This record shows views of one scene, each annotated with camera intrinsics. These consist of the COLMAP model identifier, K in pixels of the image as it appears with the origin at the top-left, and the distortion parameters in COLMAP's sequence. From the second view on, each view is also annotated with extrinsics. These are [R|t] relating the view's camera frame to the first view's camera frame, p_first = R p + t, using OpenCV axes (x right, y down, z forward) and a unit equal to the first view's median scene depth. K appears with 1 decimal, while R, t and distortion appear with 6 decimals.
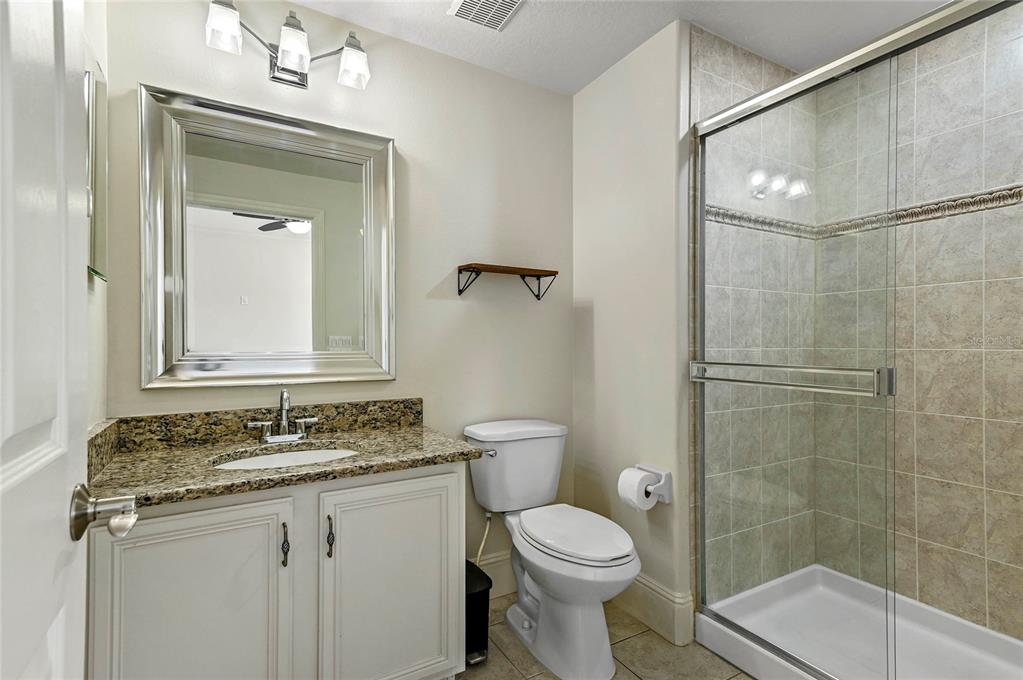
lens RADIAL K [[499.3, 0, 511.3], [0, 499.3, 341.4], [0, 0, 1]] dist [0.020903, -0.001221]
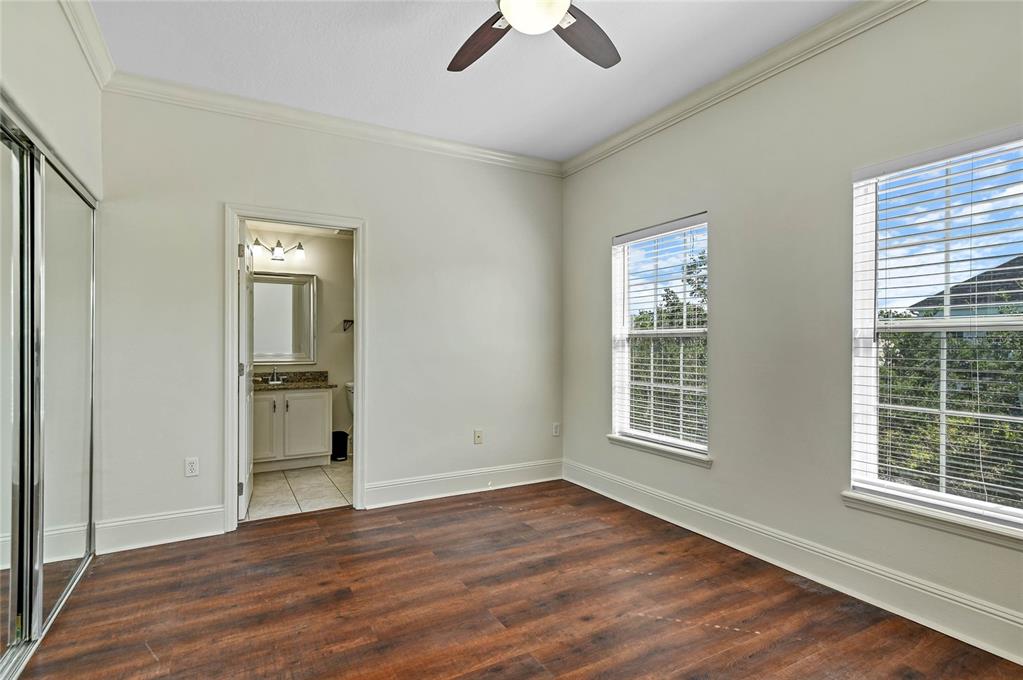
lens RADIAL K [[520.5, 0, 513.4], [0, 520.5, 342.9], [0, 0, 1]] dist [0.001395, -0.009563]
pose [[0.999900, 0.002636, -0.013893, 0.978520], [-0.002597, 0.999993, 0.002796, -0.053101], [0.013901, -0.002759, 0.999900, -2.017501]]
